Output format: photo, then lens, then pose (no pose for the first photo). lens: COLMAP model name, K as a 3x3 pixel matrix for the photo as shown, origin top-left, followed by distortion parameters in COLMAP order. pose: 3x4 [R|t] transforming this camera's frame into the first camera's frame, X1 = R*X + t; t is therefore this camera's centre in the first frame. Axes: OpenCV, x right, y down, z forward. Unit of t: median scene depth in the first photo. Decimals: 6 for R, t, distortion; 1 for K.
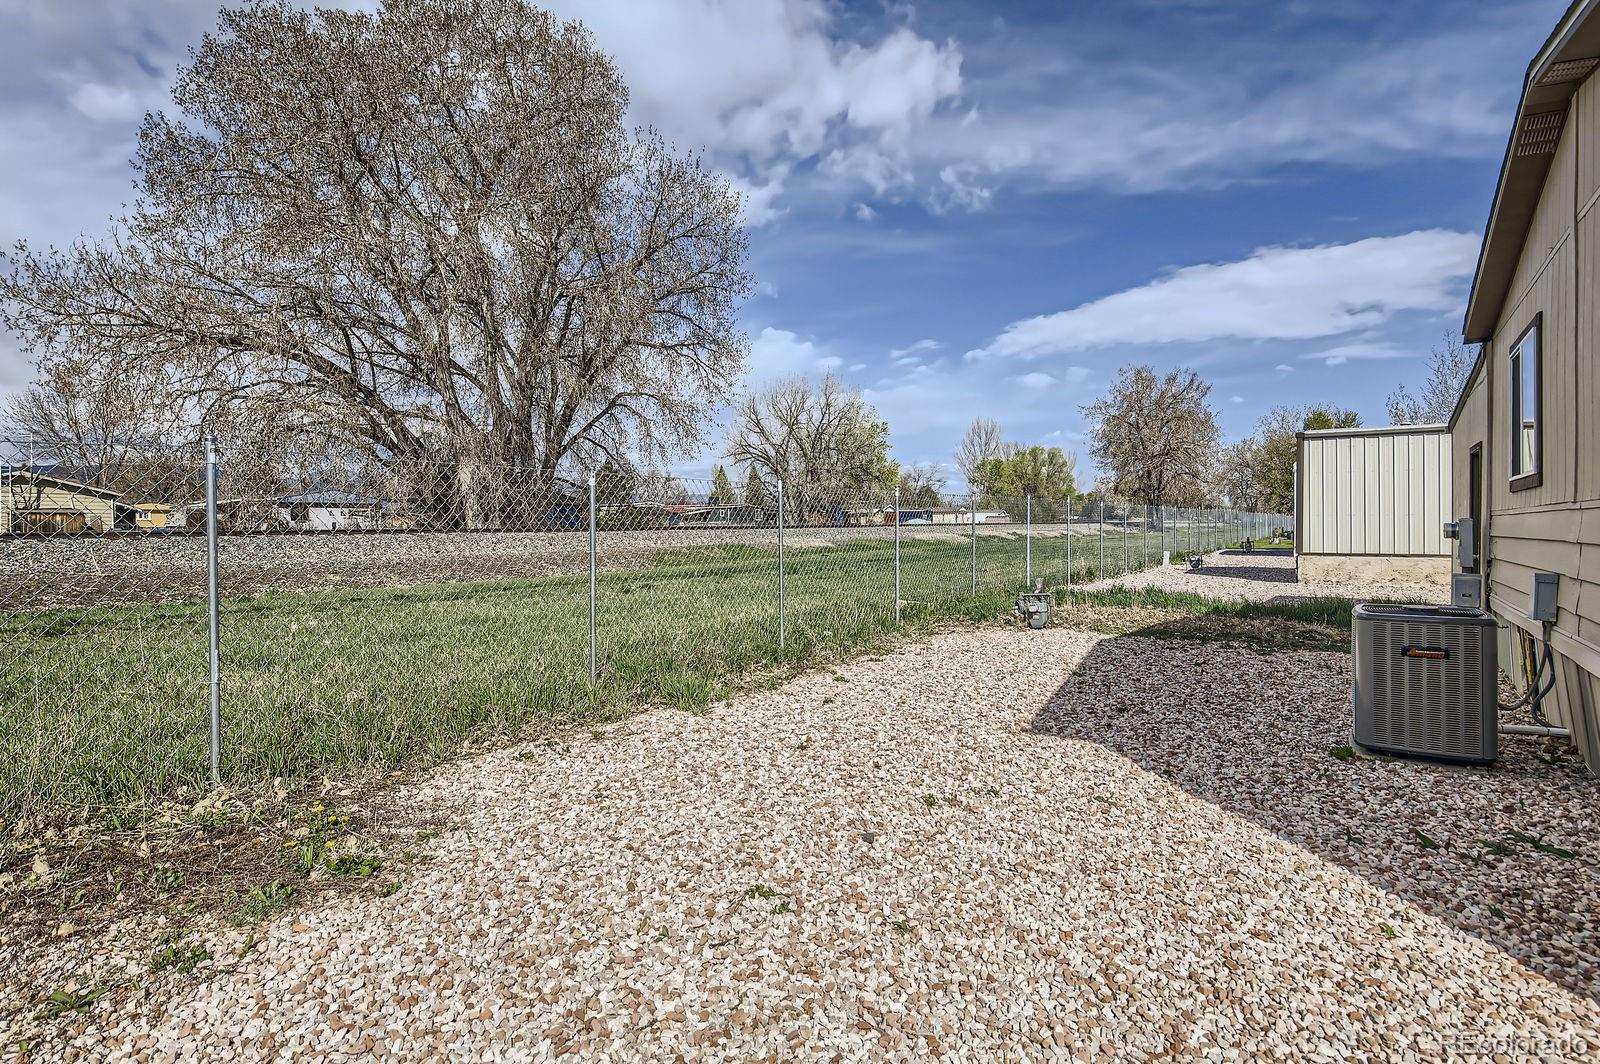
lens RADIAL K [[825.9, 0, 797.6], [0, 825.9, 528.0], [0, 0, 1]] dist [0.000515, 0.000019]
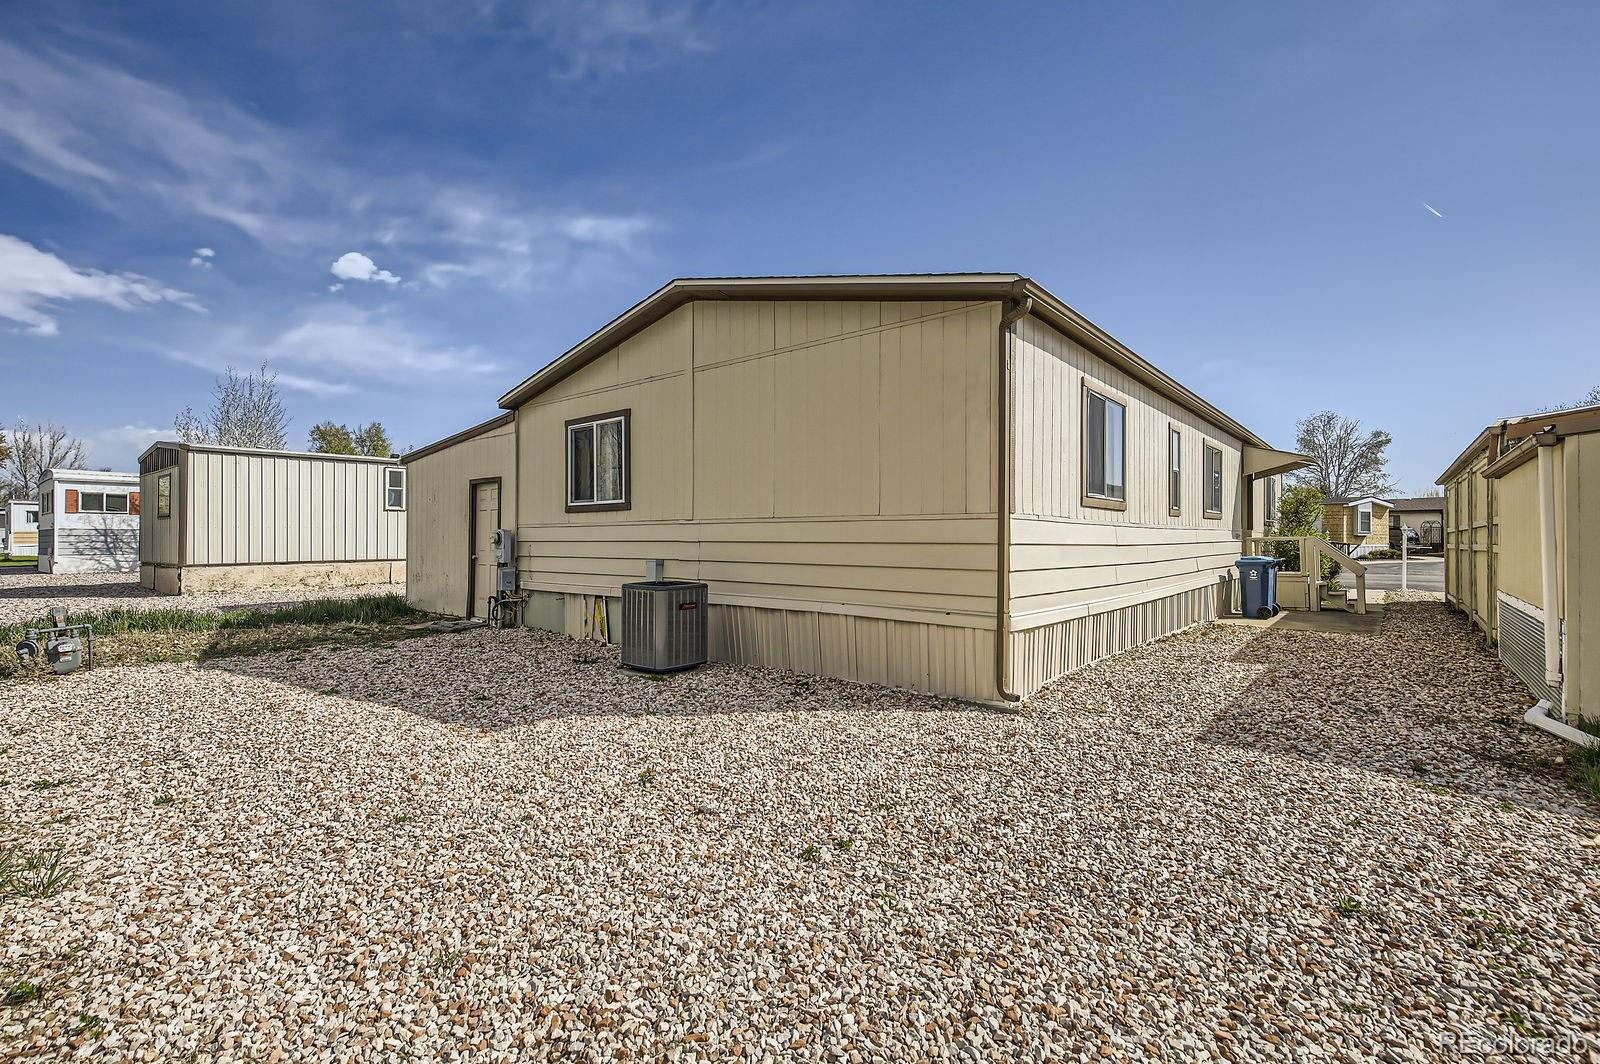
lens RADIAL K [[725.1, 0, 799.0], [0, 725.1, 533.1], [0, 0, 1]] dist [0.002359, 0.000044]
pose [[0.077293, 0.005210, 0.996995, -0.220025], [0.006636, 0.999962, -0.005740, 0.001830], [-0.996986, 0.007060, 0.077256, 0.198588]]
